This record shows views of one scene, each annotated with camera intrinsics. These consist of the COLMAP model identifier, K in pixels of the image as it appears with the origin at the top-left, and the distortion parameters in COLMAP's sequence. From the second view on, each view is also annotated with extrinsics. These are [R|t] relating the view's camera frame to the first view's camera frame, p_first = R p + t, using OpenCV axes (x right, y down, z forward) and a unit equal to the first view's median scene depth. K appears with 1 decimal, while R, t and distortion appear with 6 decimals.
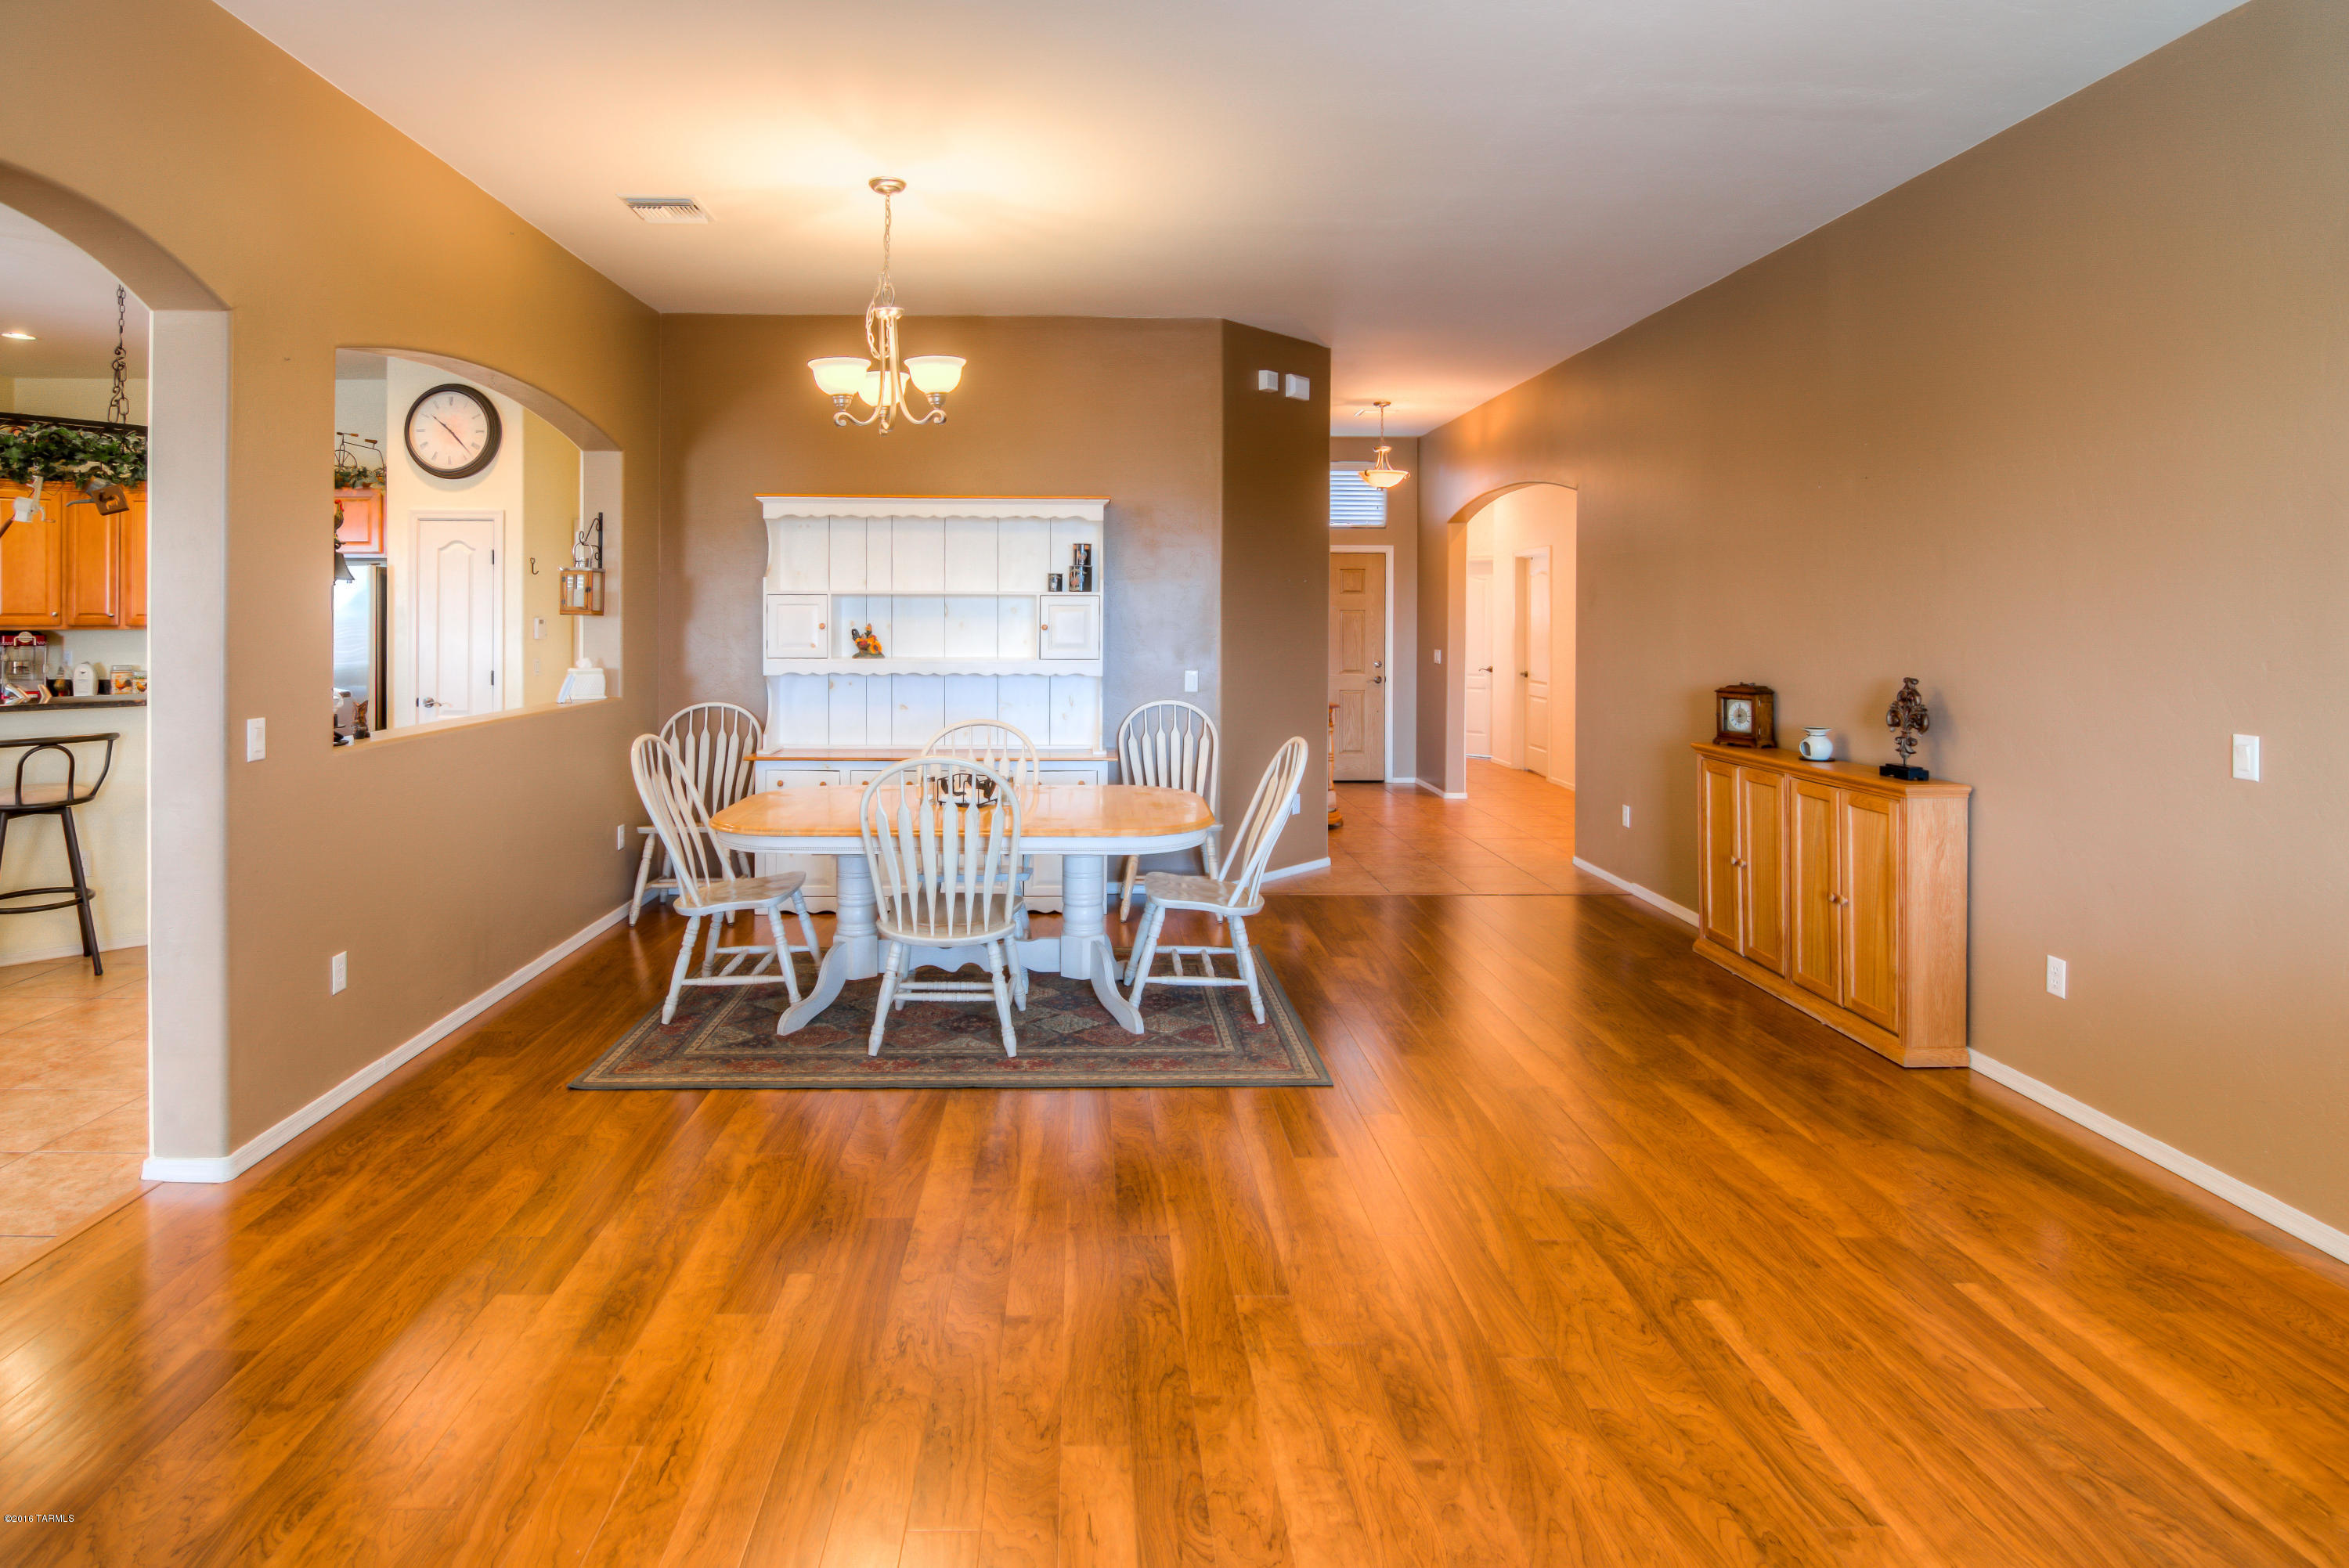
lens RADIAL K [[1240.7, 0, 1116.0], [0, 1240.7, 628.9], [0, 0, 1]] dist [-0.015545, -0.001409]
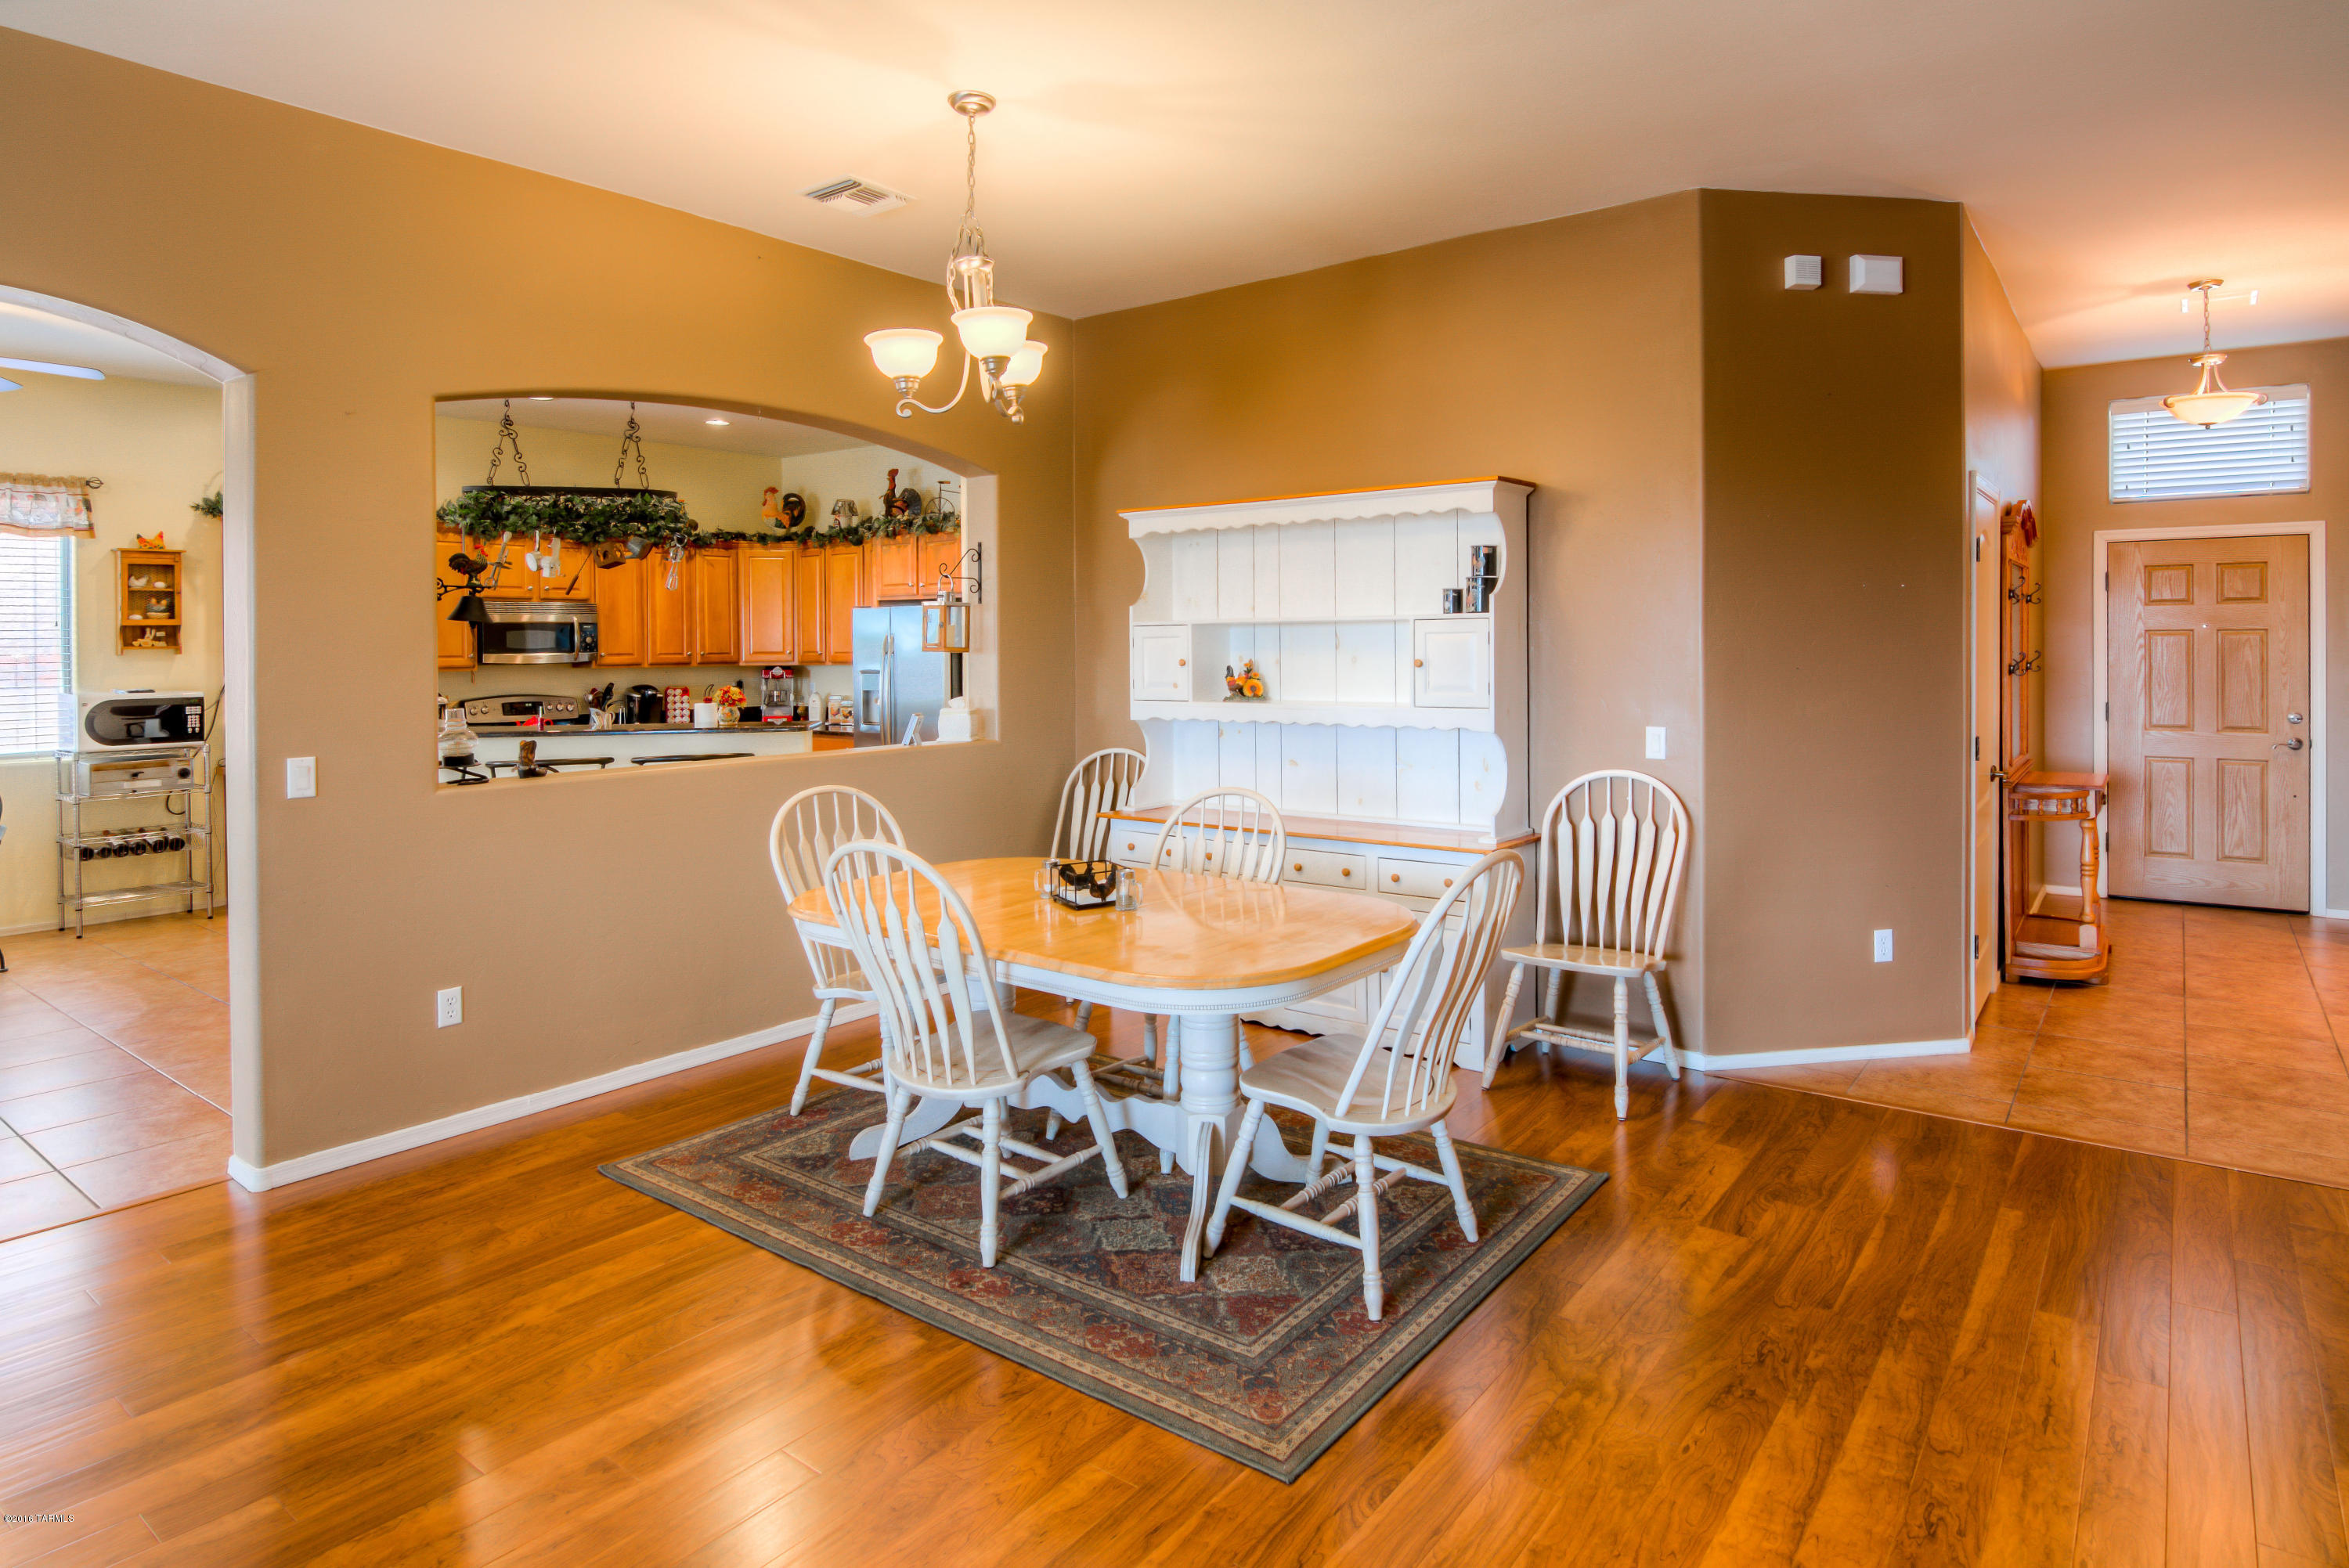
lens RADIAL K [[1299.1, 0, 1174.9], [0, 1299.1, 657.8], [0, 0, 1]] dist [-0.018674, -0.000642]
pose [[0.790666, -0.004469, -0.612231, 0.298729], [0.003770, 0.999990, -0.002432, -0.003326], [0.612235, -0.000385, 0.790675, 0.311367]]
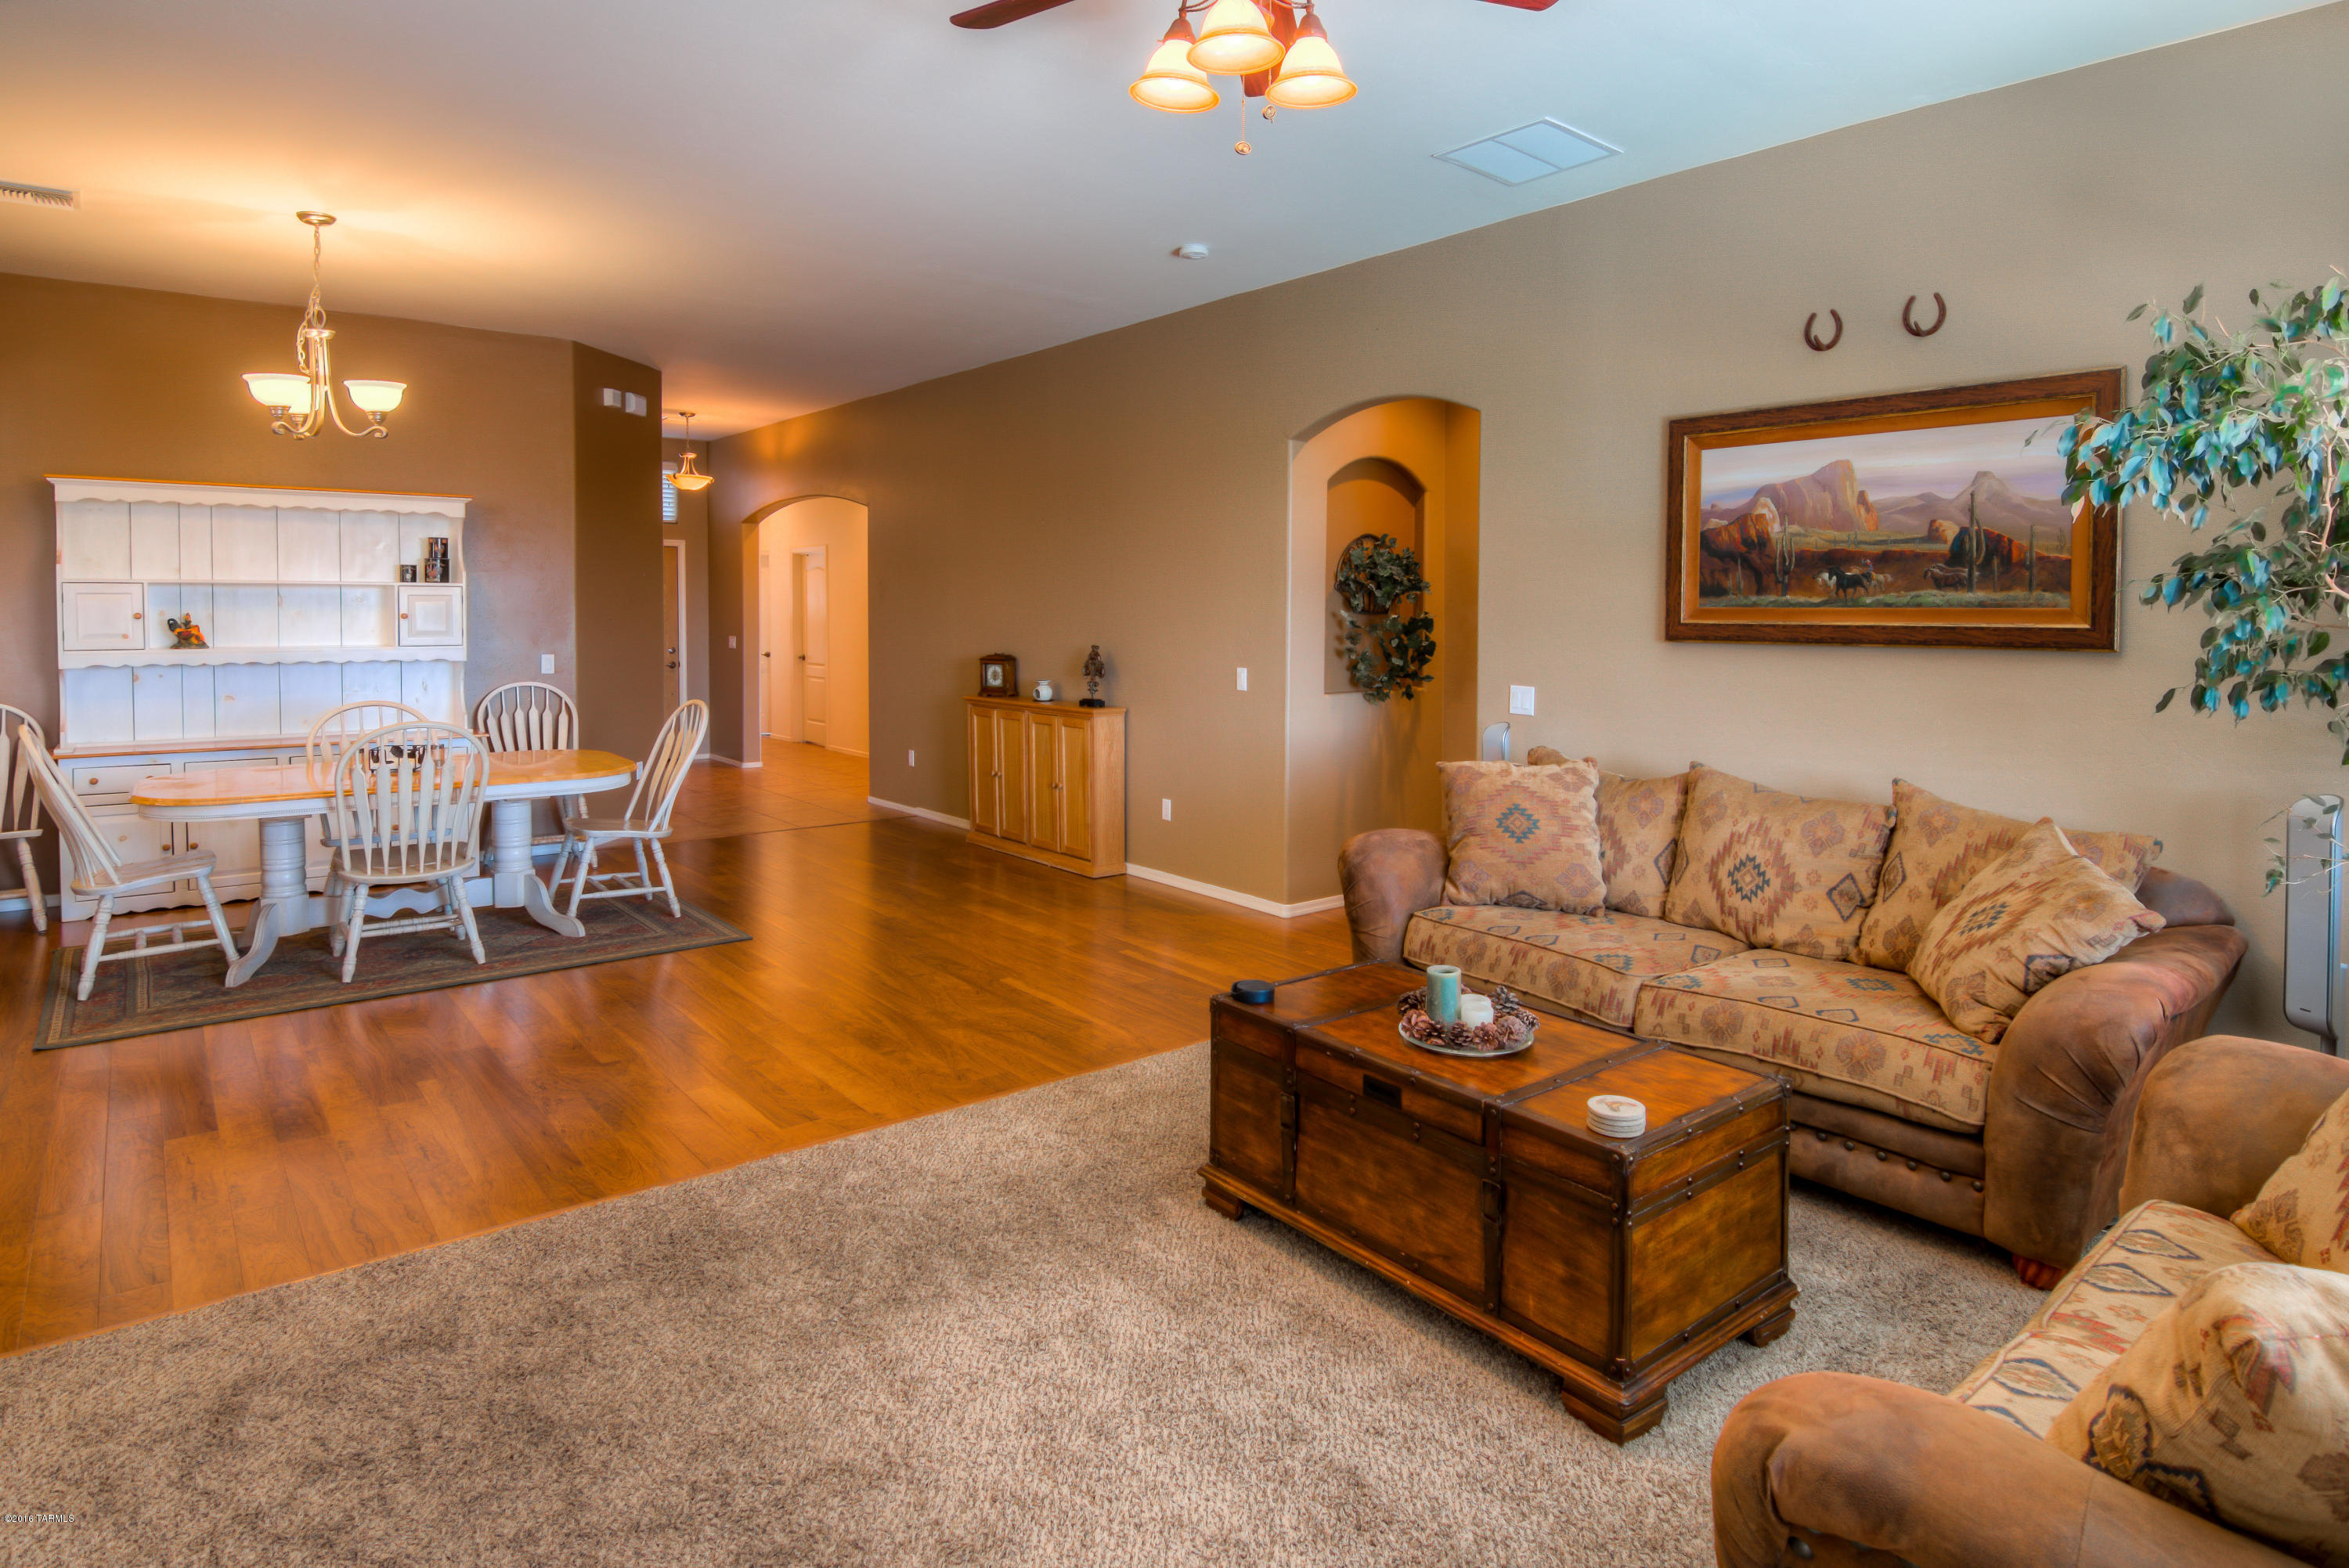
lens RADIAL K [[1299.1, 0, 1174.9], [0, 1299.1, 657.8], [0, 0, 1]] dist [-0.018674, -0.000642]
pose [[0.803592, -0.020925, 0.594813, -0.186303], [0.002880, 0.999507, 0.031270, 0.001593], [-0.595174, -0.023416, 0.803255, -0.282251]]
